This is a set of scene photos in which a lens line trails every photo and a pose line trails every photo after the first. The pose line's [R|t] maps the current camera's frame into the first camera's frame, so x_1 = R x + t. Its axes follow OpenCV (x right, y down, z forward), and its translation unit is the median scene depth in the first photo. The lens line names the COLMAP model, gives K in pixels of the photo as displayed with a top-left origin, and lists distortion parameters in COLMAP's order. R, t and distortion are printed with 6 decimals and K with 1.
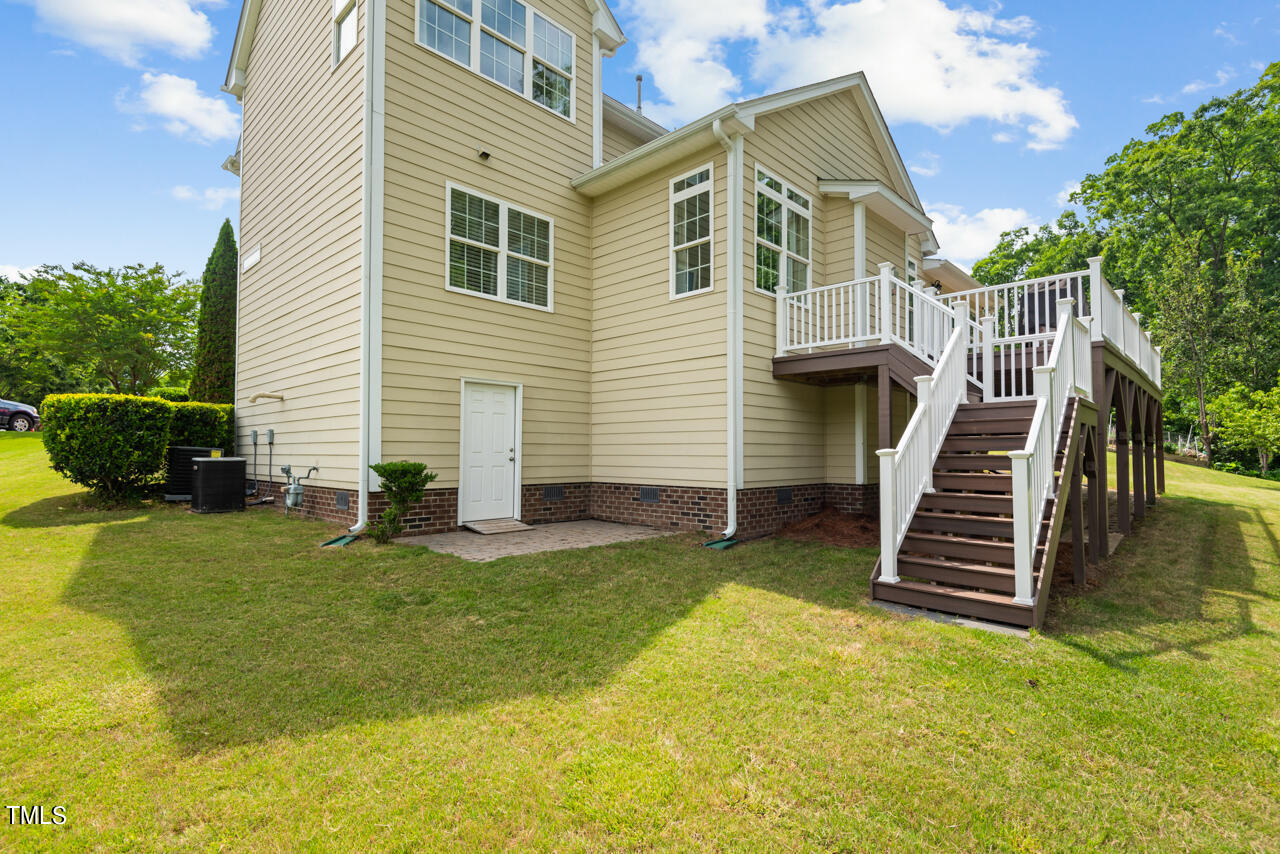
lens RADIAL K [[580.1, 0, 643.4], [0, 580.1, 423.9], [0, 0, 1]] dist [0.043164, -0.030232]
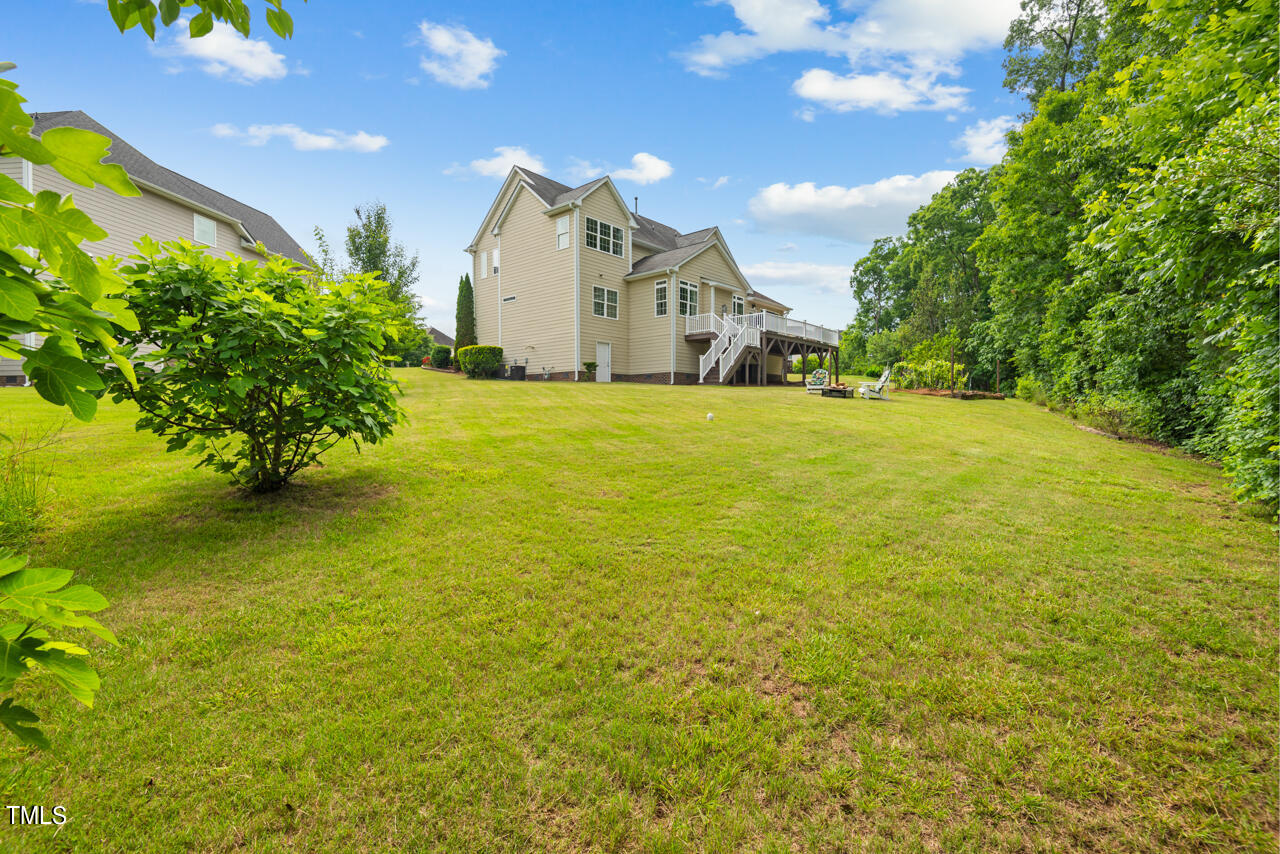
lens RADIAL K [[580.1, 0, 643.4], [0, 580.1, 423.9], [0, 0, 1]] dist [0.043164, -0.030232]
pose [[0.999479, -0.004806, 0.031917, -0.129309], [0.002950, 0.998315, 0.057951, 0.202555], [-0.032142, -0.057827, 0.997809, -2.340946]]
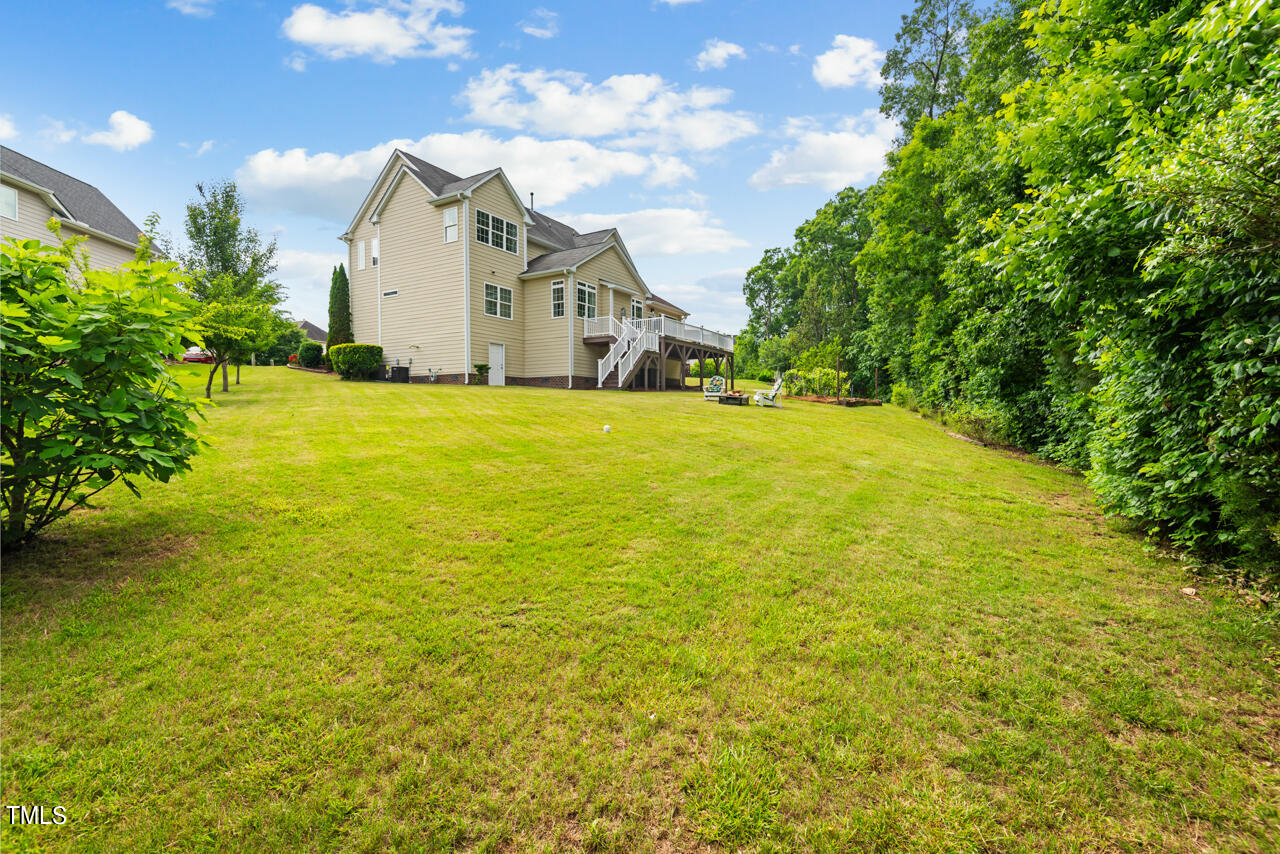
lens RADIAL K [[580.1, 0, 643.4], [0, 580.1, 423.9], [0, 0, 1]] dist [0.043164, -0.030232]
pose [[0.979502, -0.007446, 0.201297, -0.108872], [-0.004200, 0.998345, 0.057363, 0.180882], [-0.201391, -0.057032, 0.977849, -2.260822]]
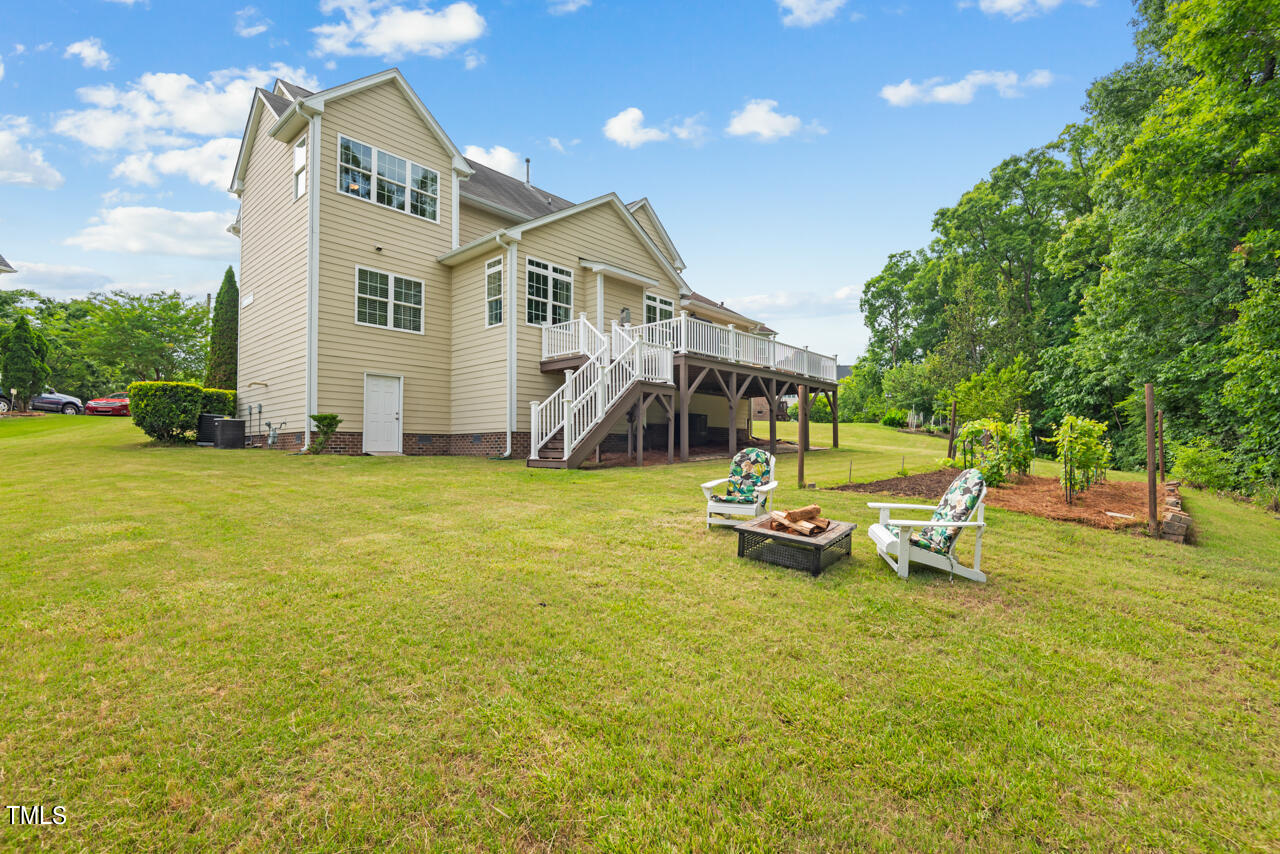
lens RADIAL K [[580.1, 0, 643.4], [0, 580.1, 423.9], [0, 0, 1]] dist [0.043164, -0.030232]
pose [[0.999960, -0.002266, 0.008696, 0.506778], [0.002315, 0.999981, -0.005702, 0.089249], [-0.008683, 0.005722, 0.999946, -0.779166]]
